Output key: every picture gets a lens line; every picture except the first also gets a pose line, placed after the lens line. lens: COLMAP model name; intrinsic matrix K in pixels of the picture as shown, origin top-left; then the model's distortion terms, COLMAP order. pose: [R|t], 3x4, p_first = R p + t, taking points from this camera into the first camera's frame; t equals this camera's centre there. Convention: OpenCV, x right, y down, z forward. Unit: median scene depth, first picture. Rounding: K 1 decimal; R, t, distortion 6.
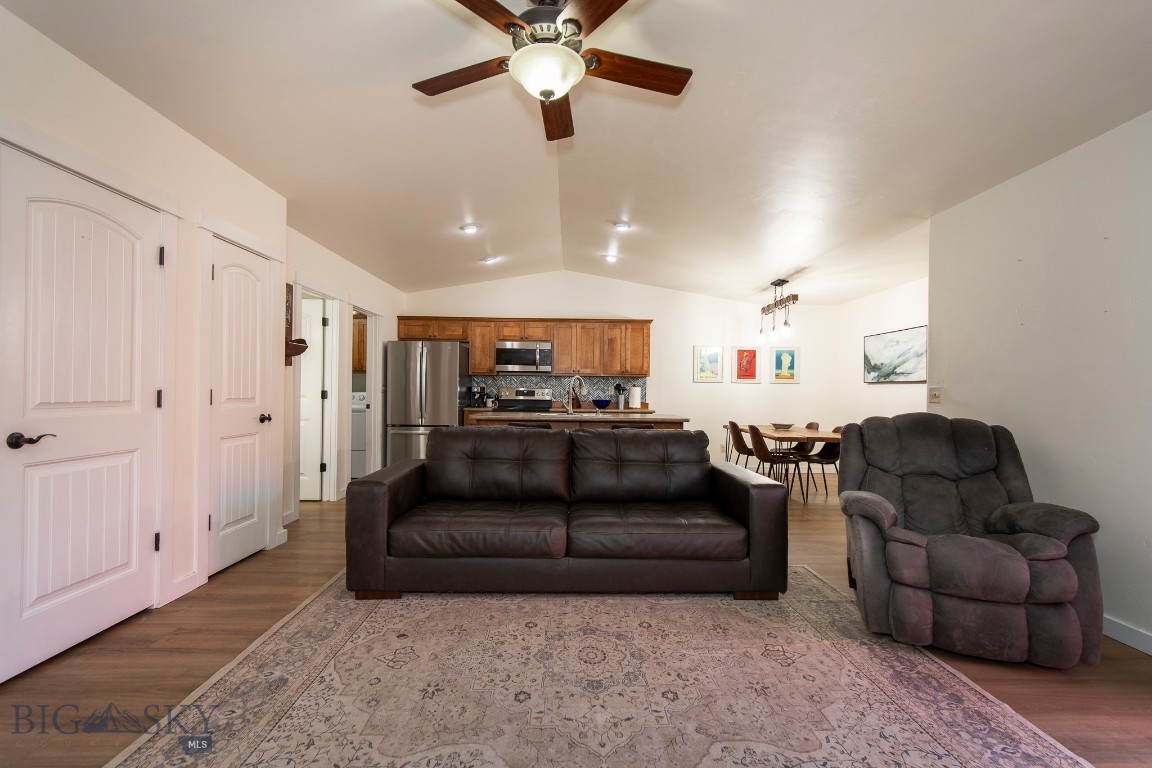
lens RADIAL K [[520.0, 0, 576.8], [0, 520.0, 390.0], [0, 0, 1]] dist [0.009597, -0.002008]
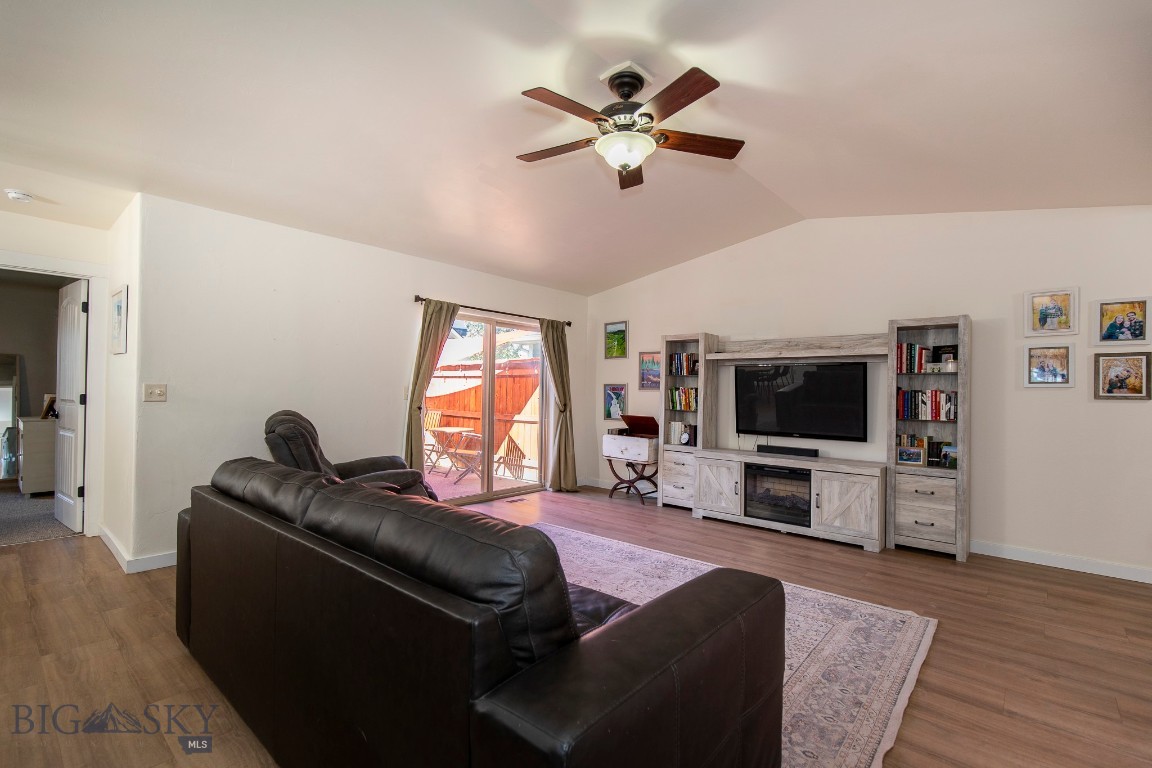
lens RADIAL K [[520.0, 0, 581.8], [0, 520.0, 389.3], [0, 0, 1]] dist [0.009597, -0.002008]
pose [[-0.747611, -0.019942, 0.663838, -0.284531], [-0.030084, 0.999540, -0.003854, -0.007977], [-0.663455, -0.022853, -0.747867, 0.691344]]
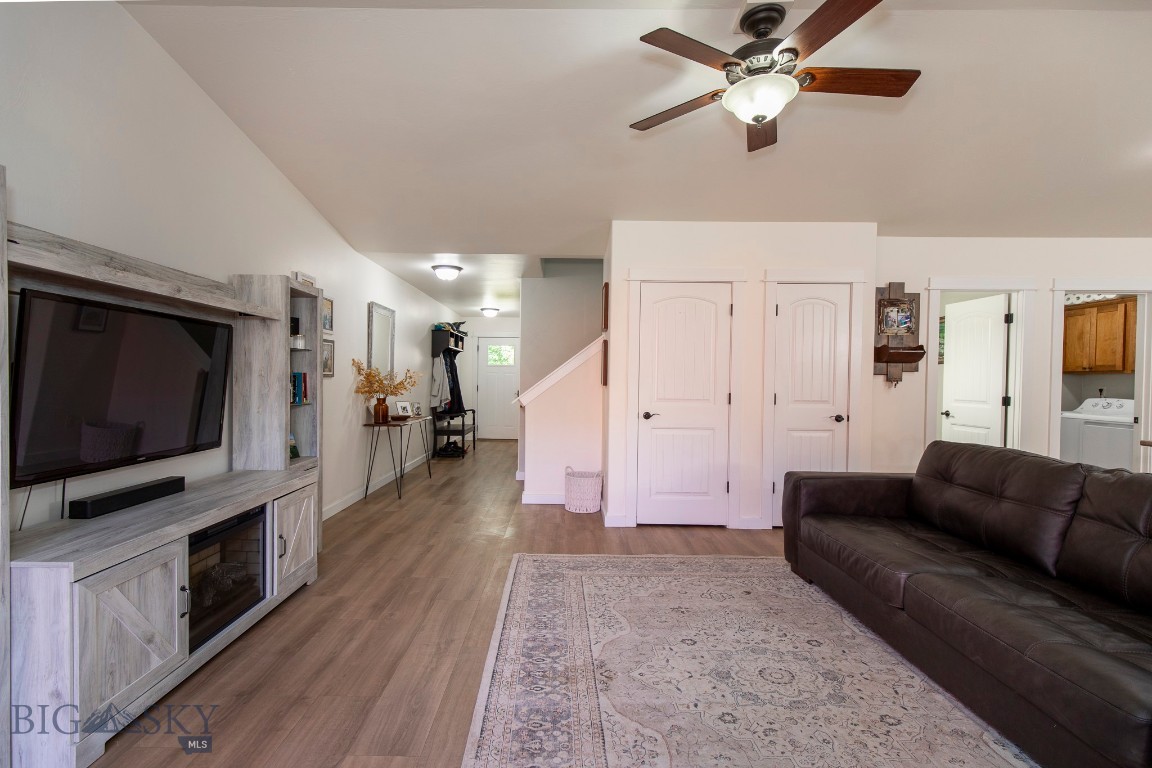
lens RADIAL K [[520.0, 0, 552.2], [0, 520.0, 390.9], [0, 0, 1]] dist [0.009597, -0.002008]
pose [[-0.033120, 0.009316, -0.999408, 0.352038], [-0.009370, 0.999910, 0.009632, -0.008149], [0.999407, 0.009684, -0.033030, 0.214506]]
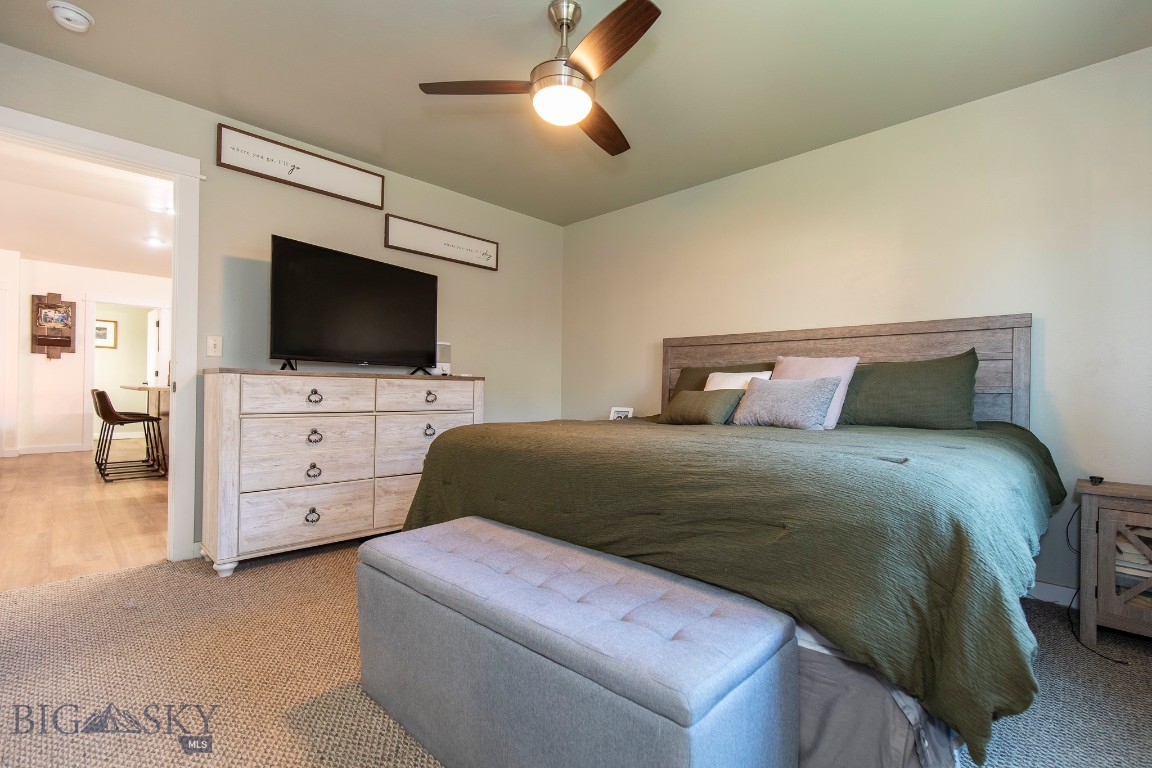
lens RADIAL K [[520.0, 0, 579.3], [0, 520.0, 386.4], [0, 0, 1]] dist [0.009597, -0.002008]
pose [[0.700919, -0.002878, -0.713235, 1.149021], [-0.005631, 0.999938, -0.009569, 0.042958], [0.713219, 0.010723, 0.700860, 0.674605]]
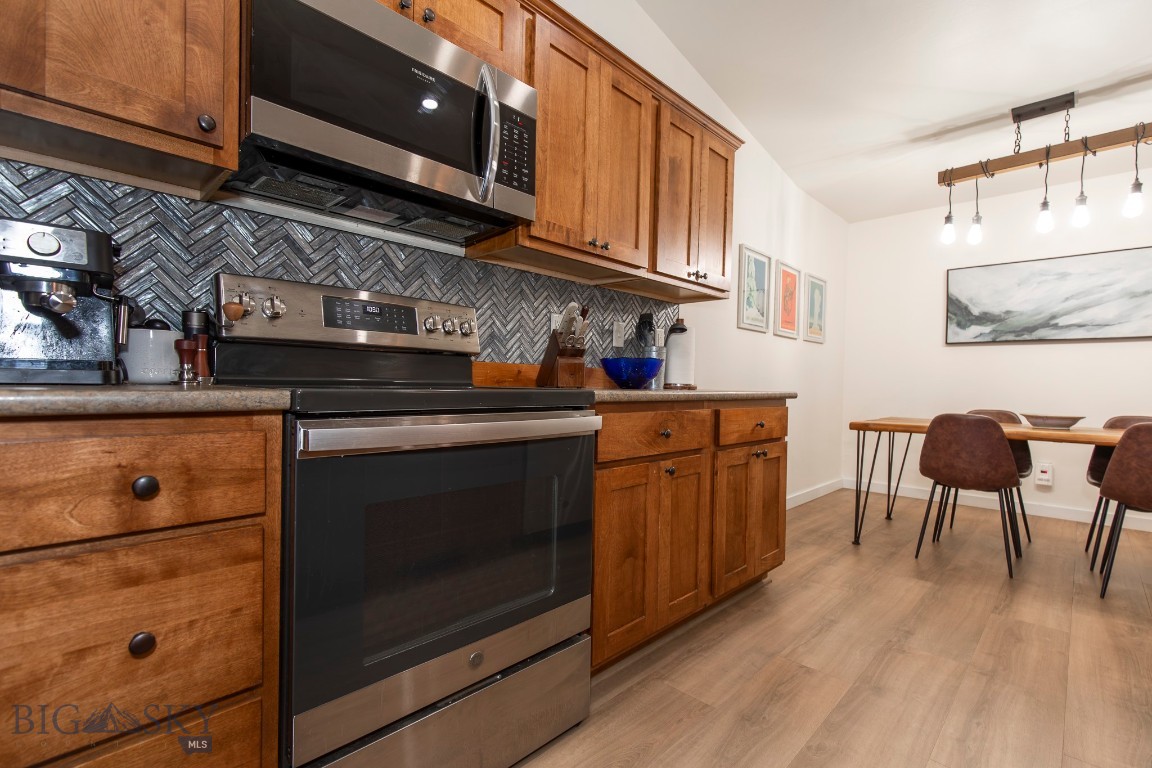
lens RADIAL K [[520.0, 0, 575.5], [0, 520.0, 389.0], [0, 0, 1]] dist [0.009597, -0.002008]
pose [[0.704060, -0.006872, 0.710107, -0.217524], [-0.011793, 0.999702, 0.021367, 0.034099], [-0.710043, -0.023418, 0.703769, 0.917161]]
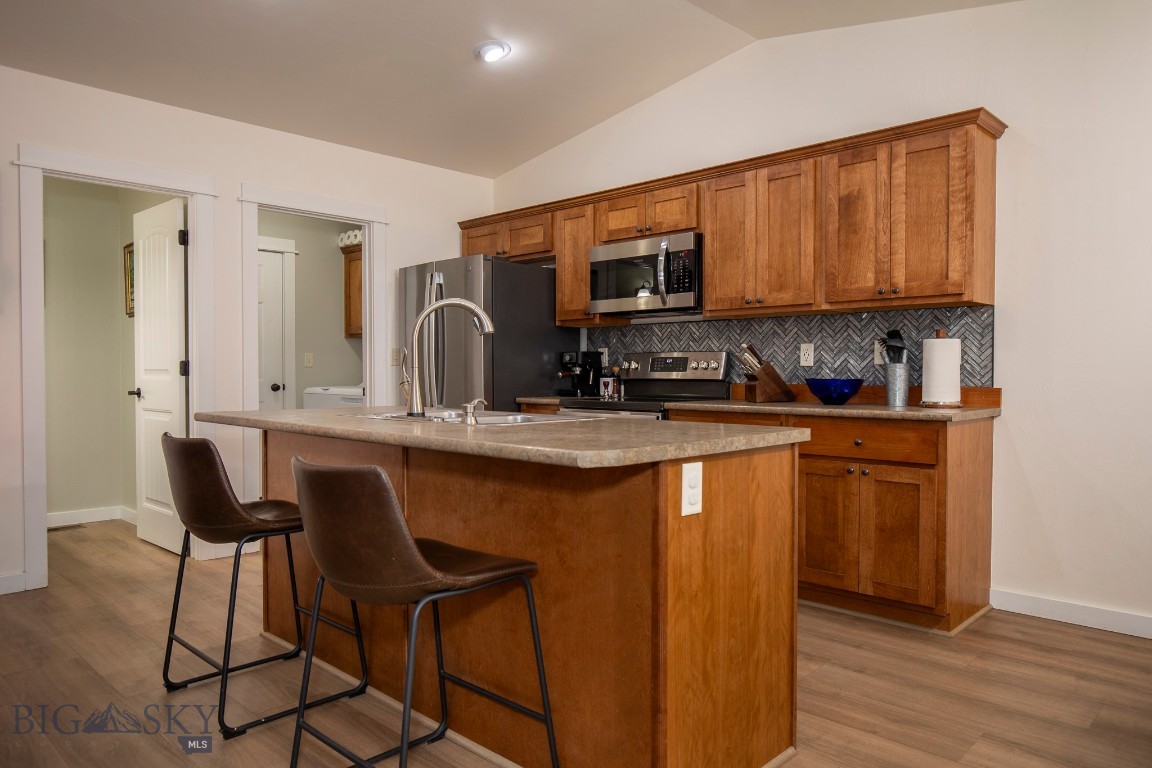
lens RADIAL K [[767.6, 0, 579.5], [0, 767.6, 390.1], [0, 0, 1]] dist [0.002429, 0.002769]
pose [[0.715349, 0.005547, -0.698745, 0.323557], [0.009494, 0.999799, 0.017657, 0.017876], [0.698702, -0.019265, 0.715153, 0.582681]]
